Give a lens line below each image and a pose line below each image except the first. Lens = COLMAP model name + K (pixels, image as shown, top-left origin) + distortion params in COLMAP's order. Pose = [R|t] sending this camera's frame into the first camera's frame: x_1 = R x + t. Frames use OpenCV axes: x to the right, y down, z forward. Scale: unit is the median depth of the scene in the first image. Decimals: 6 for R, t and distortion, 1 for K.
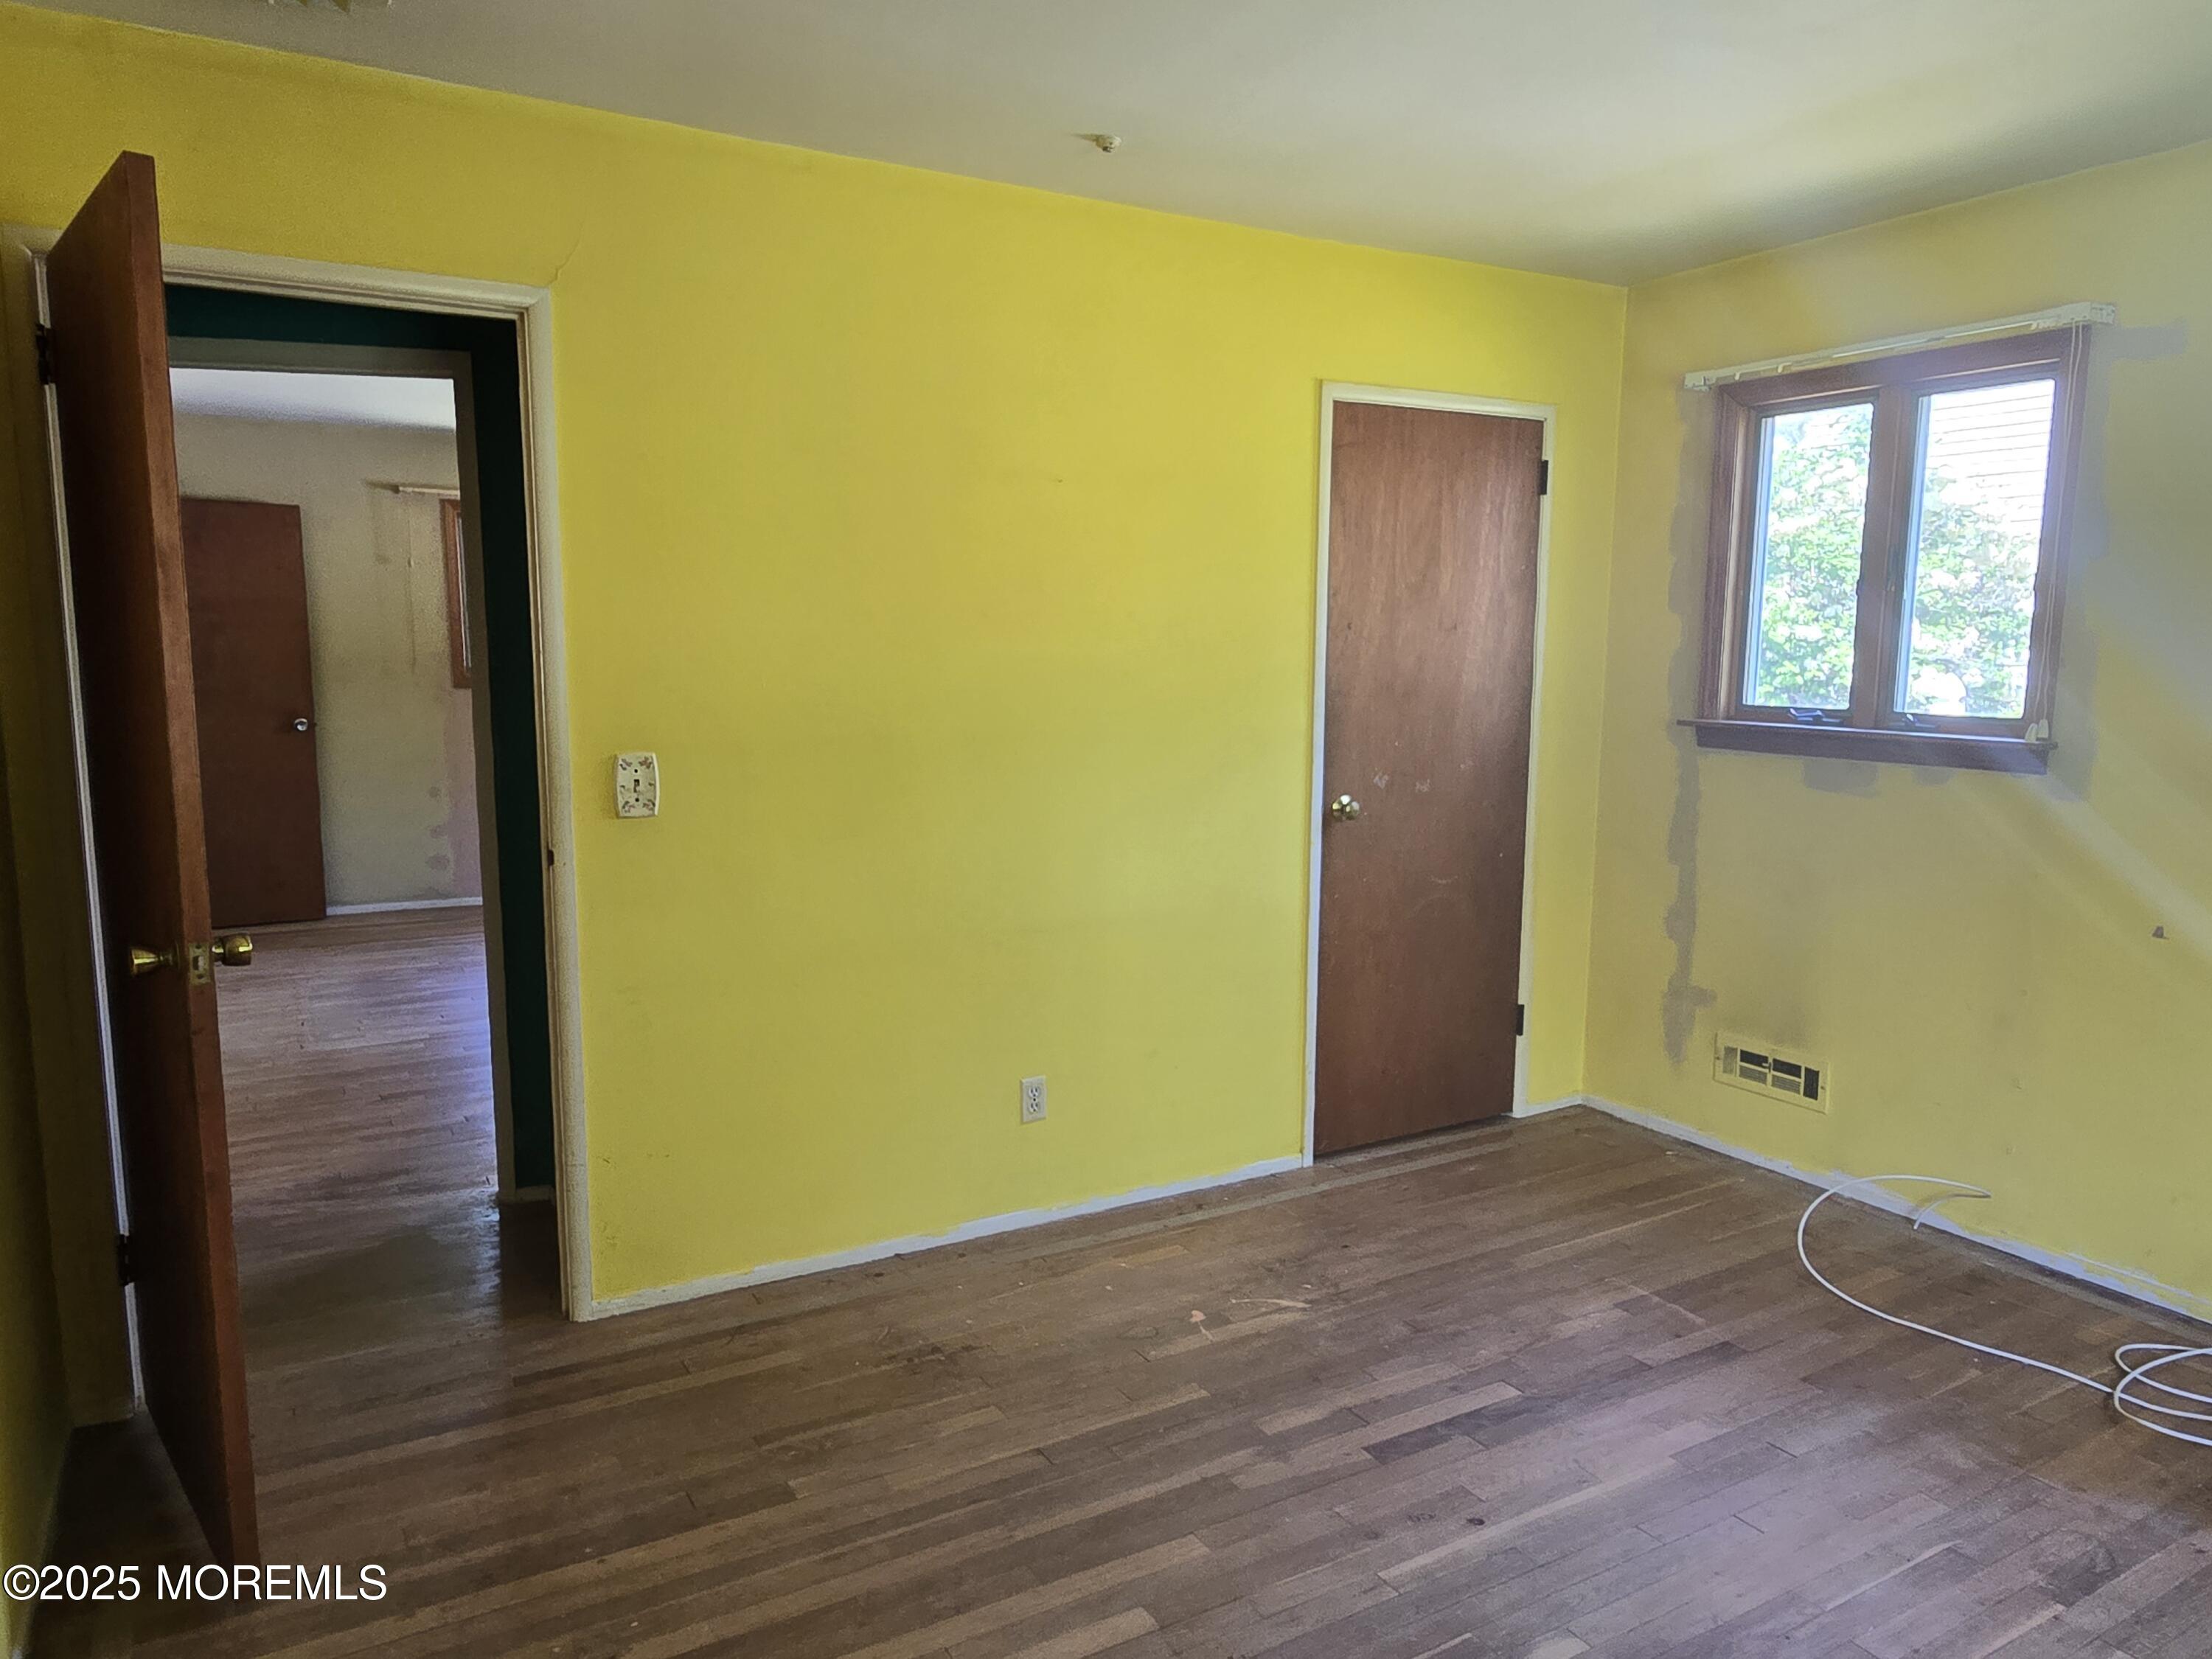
lens RADIAL K [[1445.4, 0, 1106.0], [0, 1445.4, 829.5], [0, 0, 1]] dist [-0.000950, -0.000699]
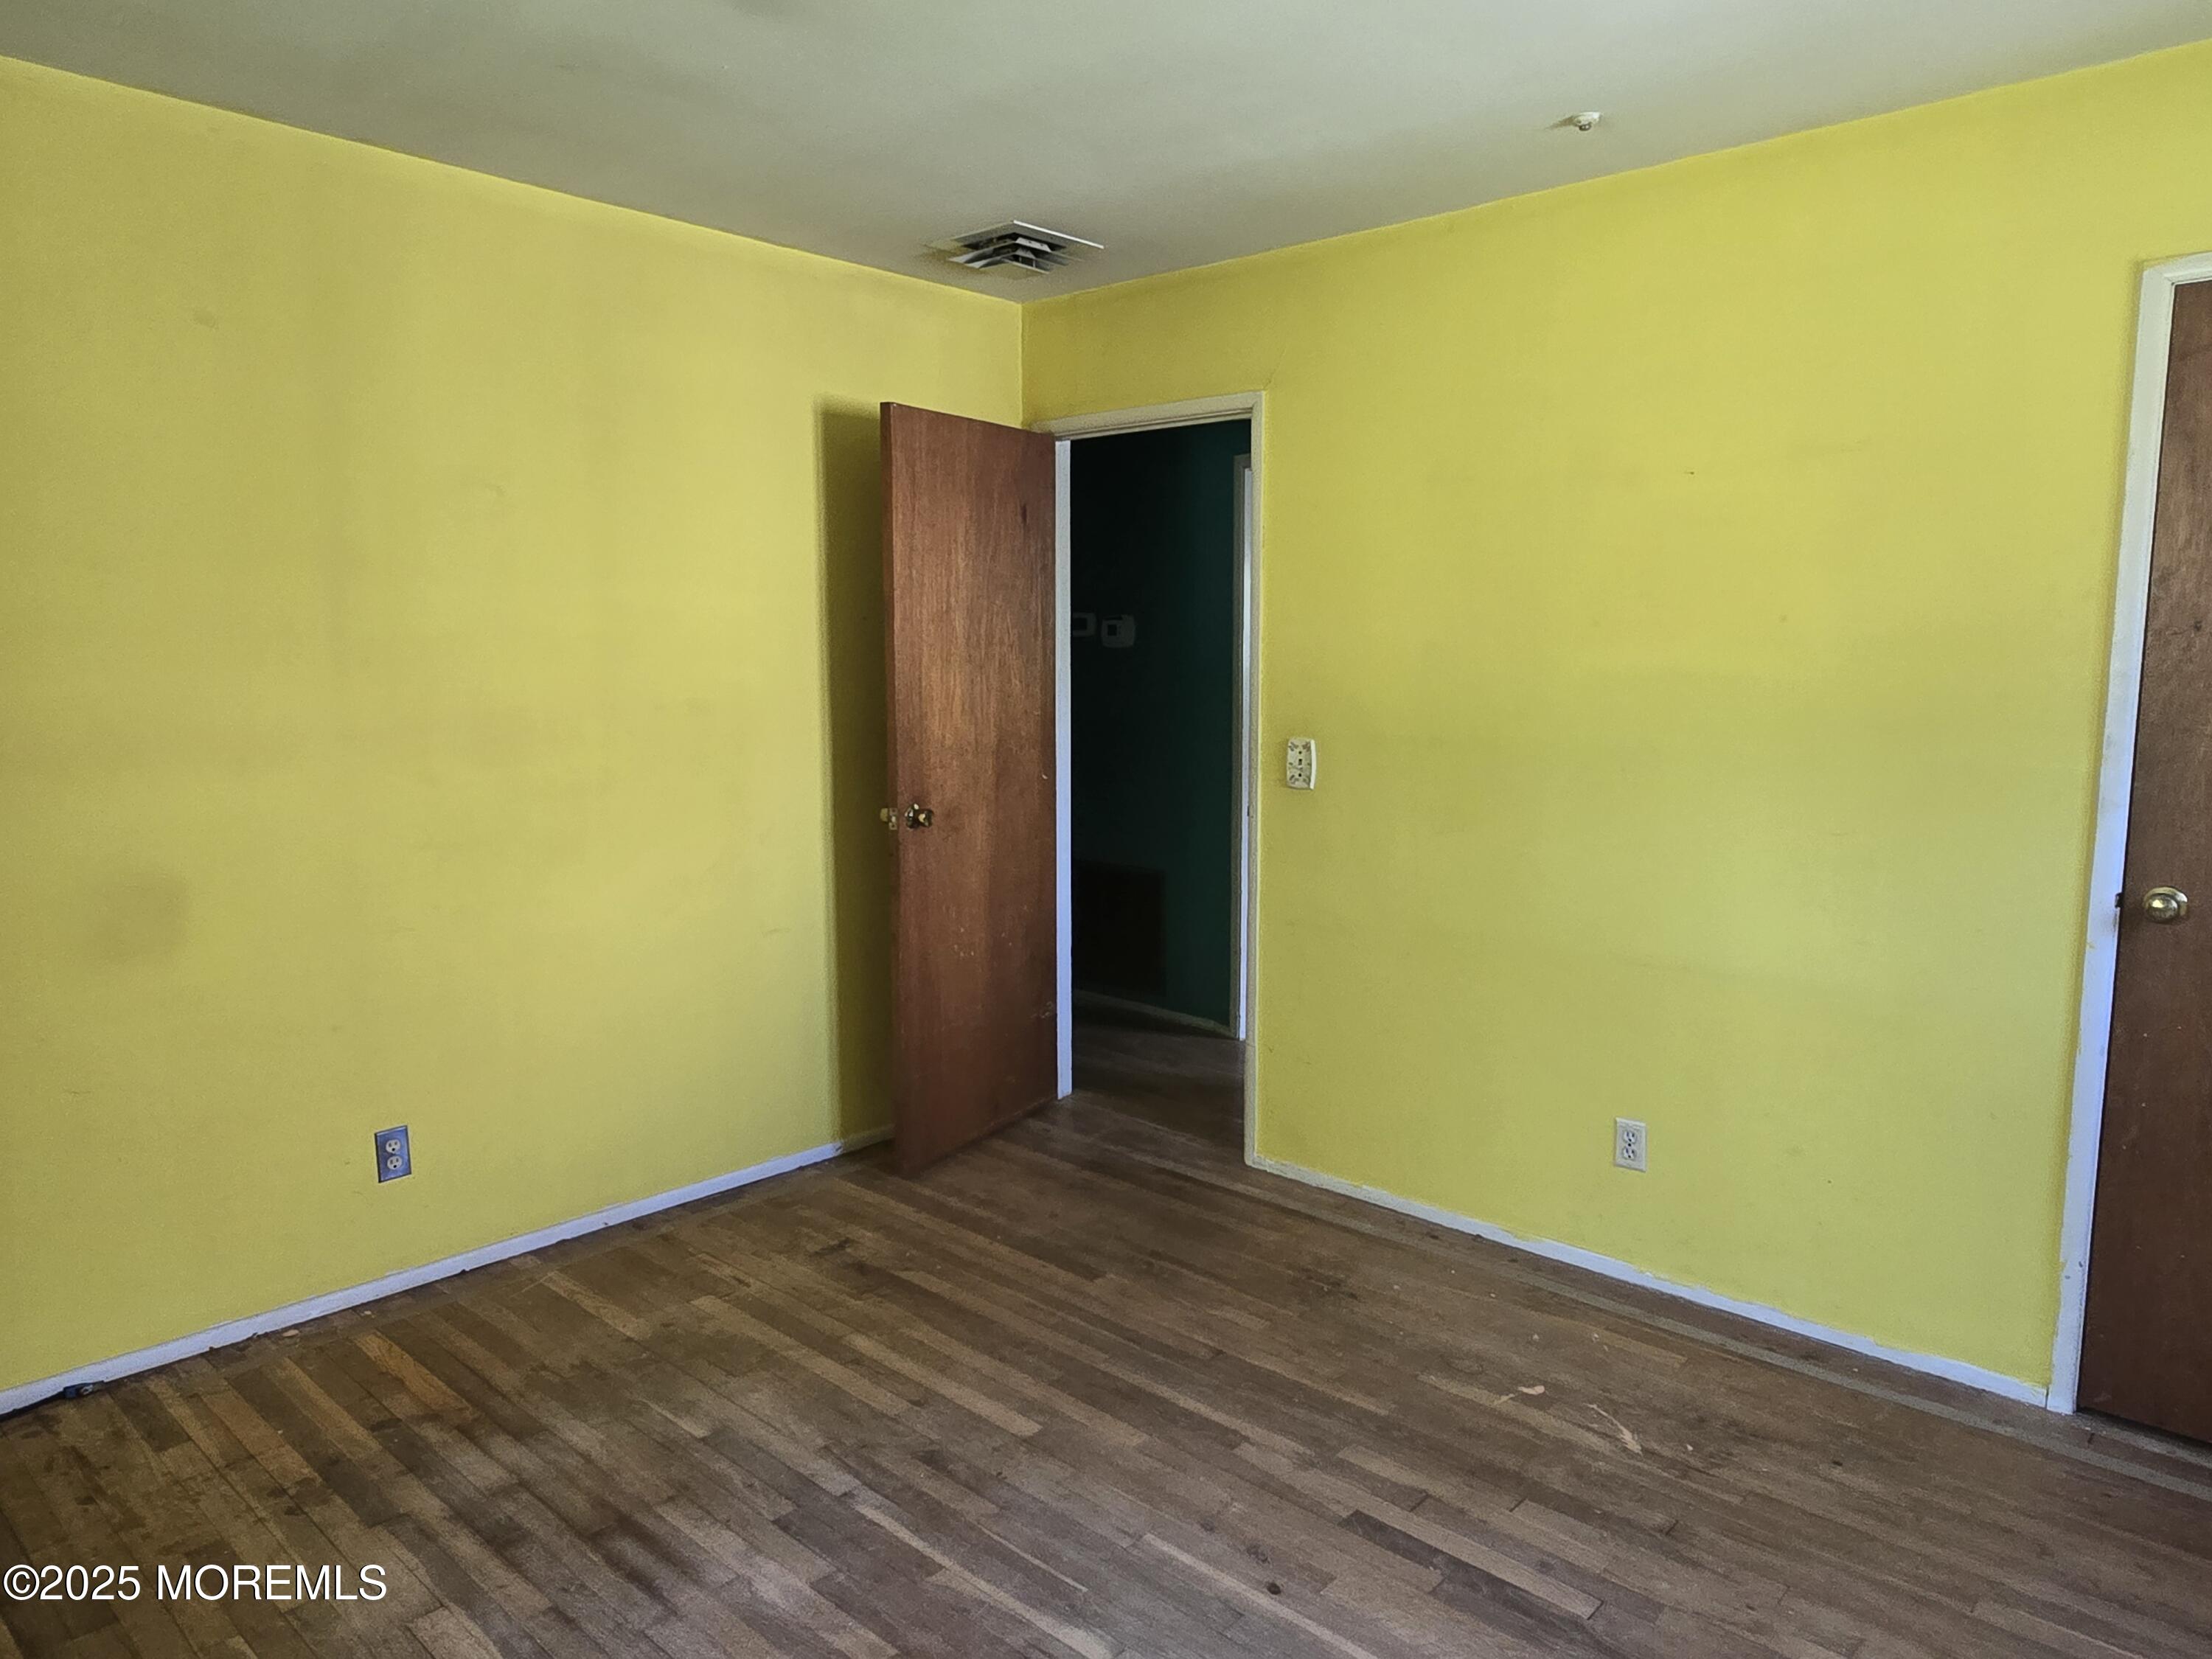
lens RADIAL K [[1445.4, 0, 1106.0], [0, 1445.4, 829.5], [0, 0, 1]] dist [-0.000950, -0.000699]
pose [[0.304925, 0.114257, -0.945498, 0.836110], [-0.124503, 0.989040, 0.079366, -0.053302], [0.944203, 0.093517, 0.315808, 0.443555]]
